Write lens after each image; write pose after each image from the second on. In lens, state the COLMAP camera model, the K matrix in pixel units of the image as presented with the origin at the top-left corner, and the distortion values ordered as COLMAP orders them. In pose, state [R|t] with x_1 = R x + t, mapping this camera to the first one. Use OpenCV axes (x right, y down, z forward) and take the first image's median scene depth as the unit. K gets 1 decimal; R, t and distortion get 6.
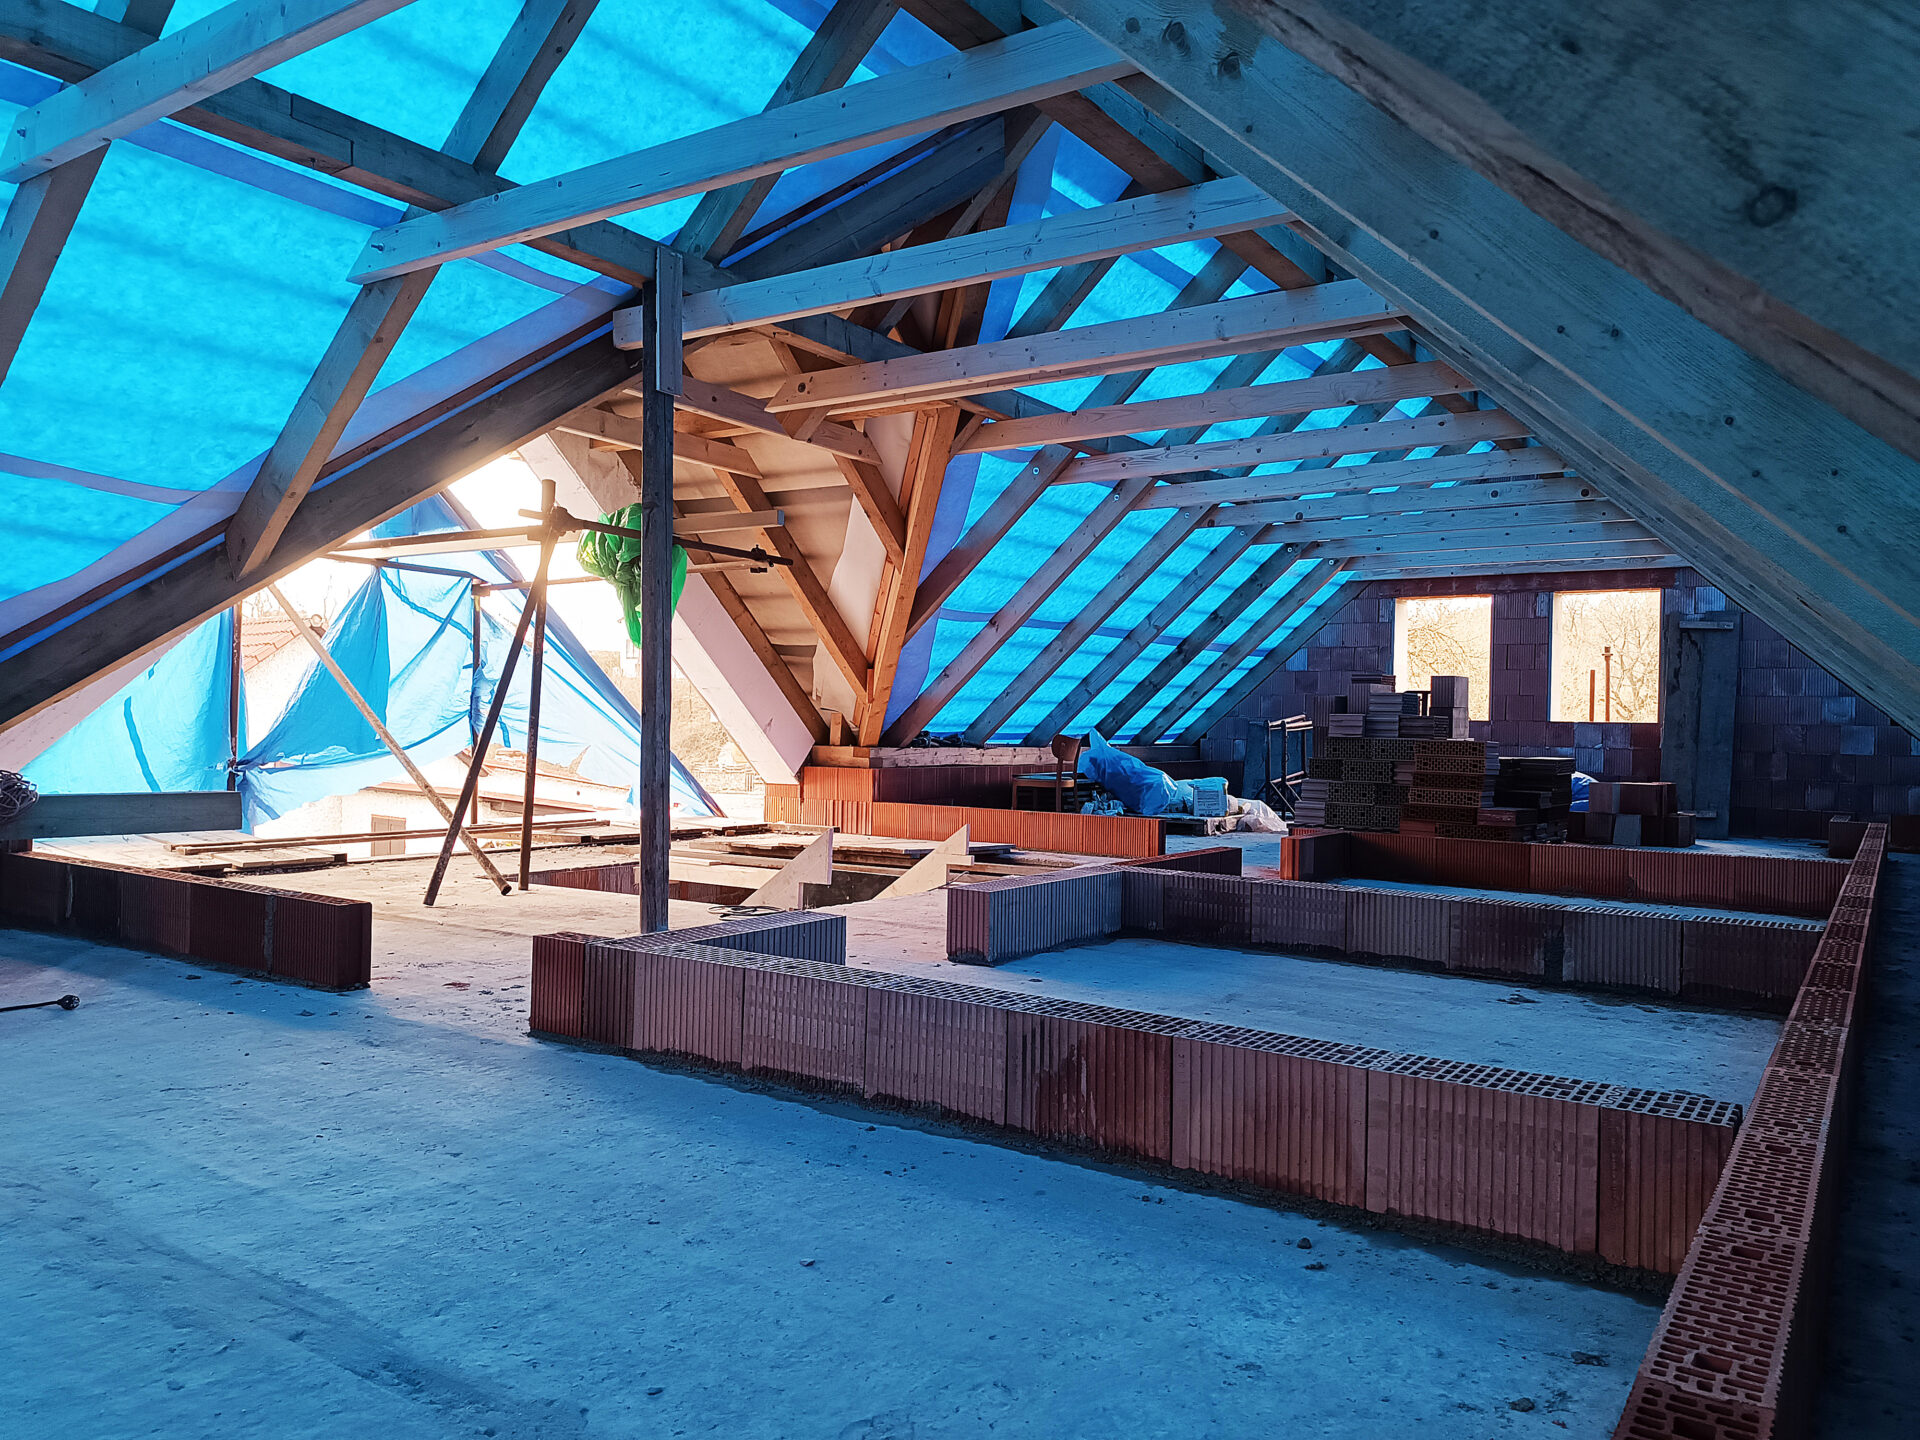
lens RADIAL K [[1380.4, 0, 822.6], [0, 1380.4, 675.1], [0, 0, 1]] dist [0.066234, -0.076850]
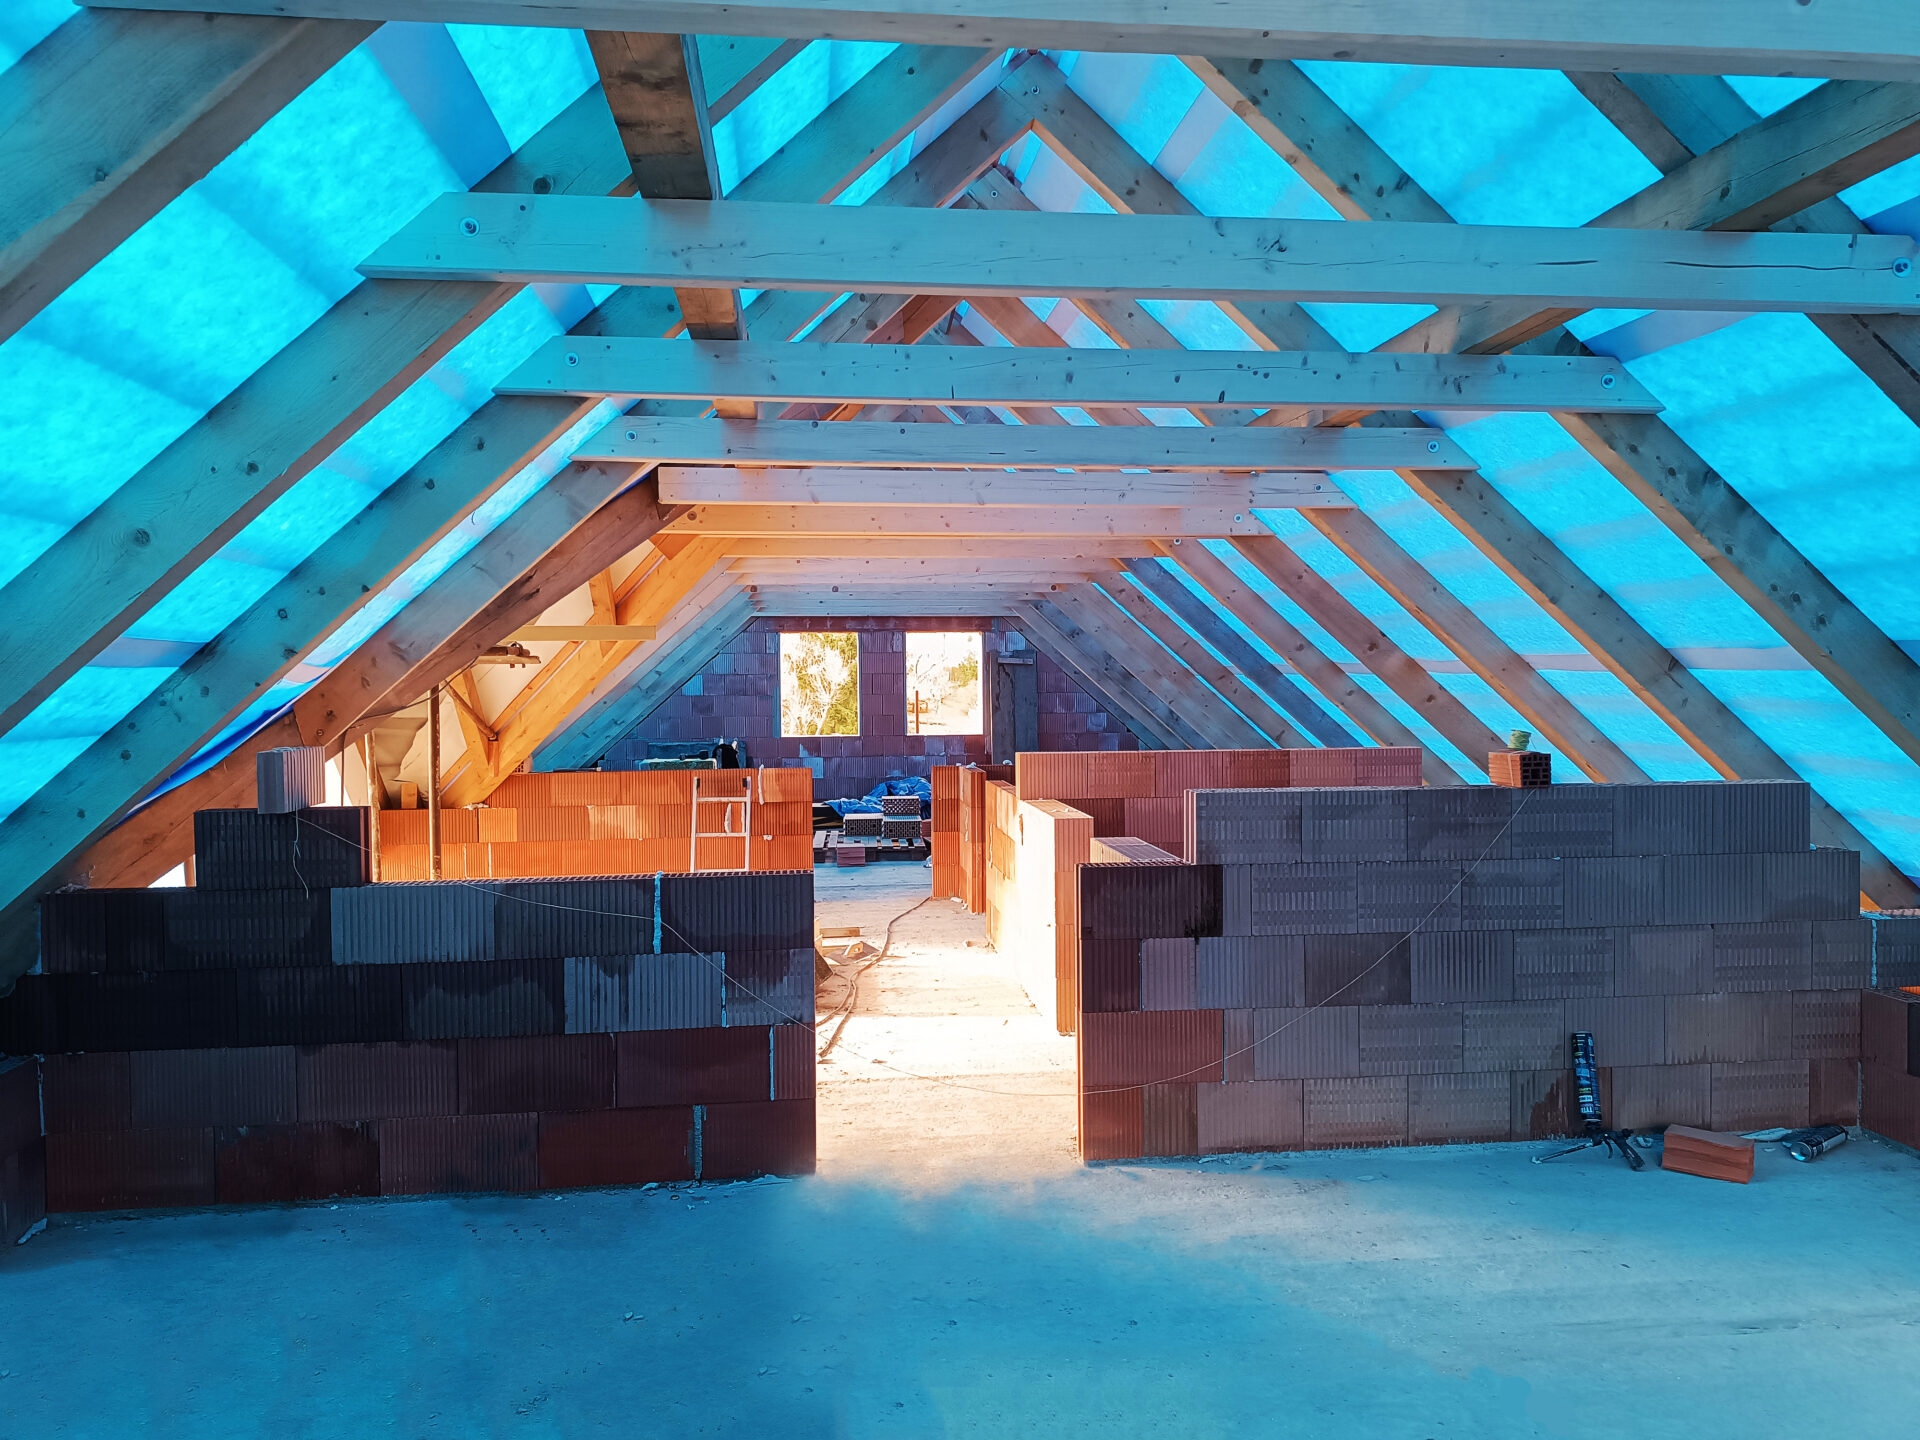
lens RADIAL K [[1375.3, 0, 991.8], [0, 1375.3, 709.8], [0, 0, 1]] dist [0.085205, -0.127071]
pose [[0.747781, -0.039384, 0.662776, -0.275770], [0.010655, 0.998822, 0.047332, -0.054584], [-0.663860, -0.028332, 0.747320, 0.031604]]
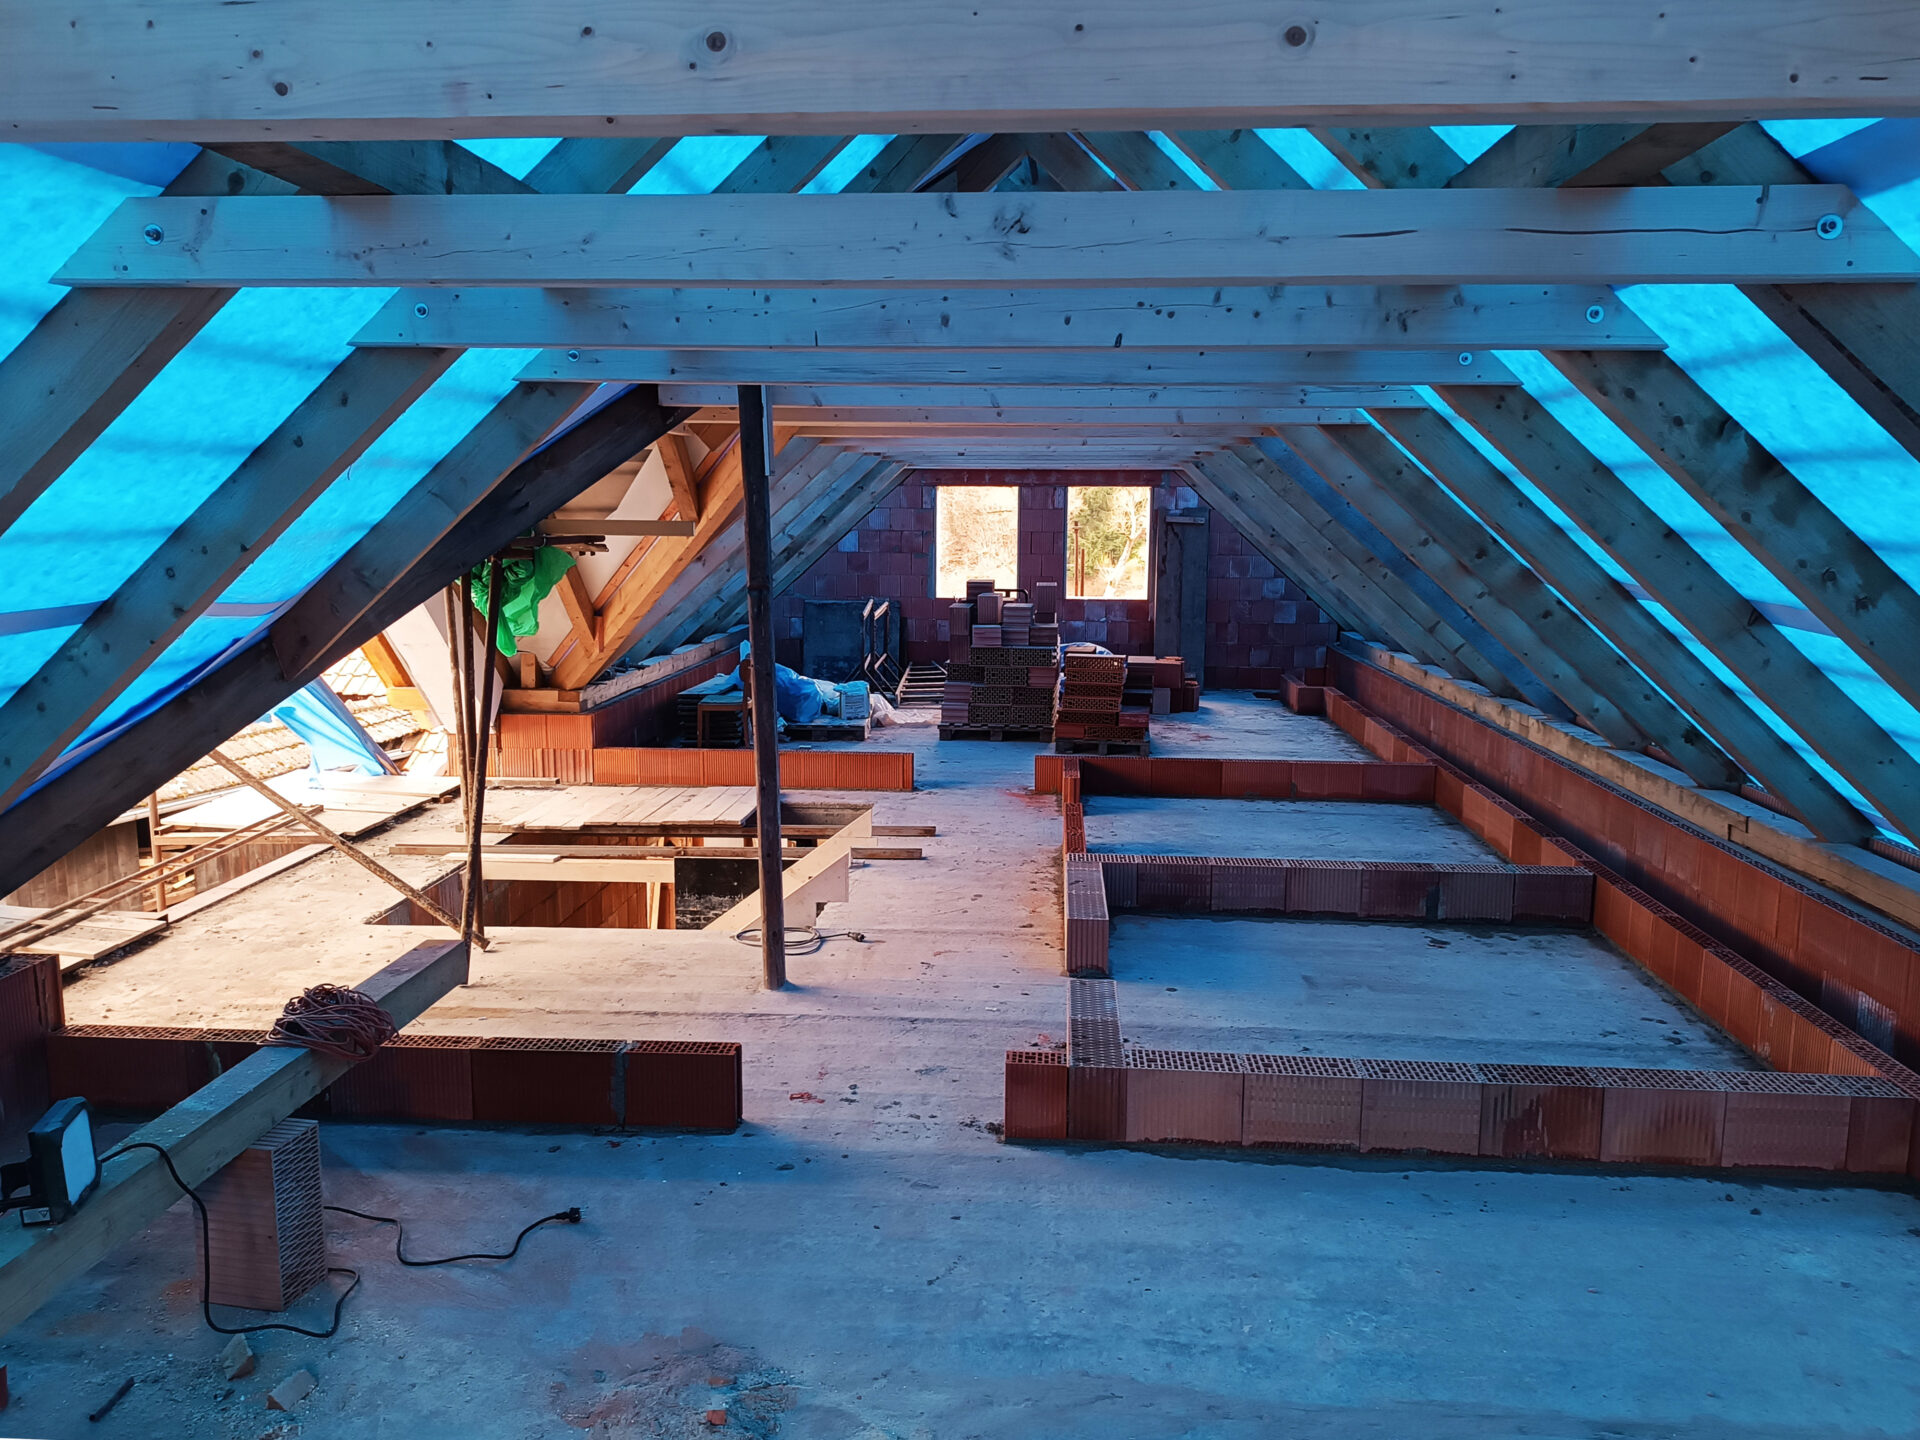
lens RADIAL K [[1450.9, 0, 960.0], [0, 1450.9, 720.0], [0, 0, 1]] dist [0.071909, -0.107747]
pose [[0.855508, -0.089460, 0.510002, -0.217052], [0.004296, 0.986154, 0.165776, -0.079705], [-0.517771, -0.139632, 0.844047, 0.000364]]
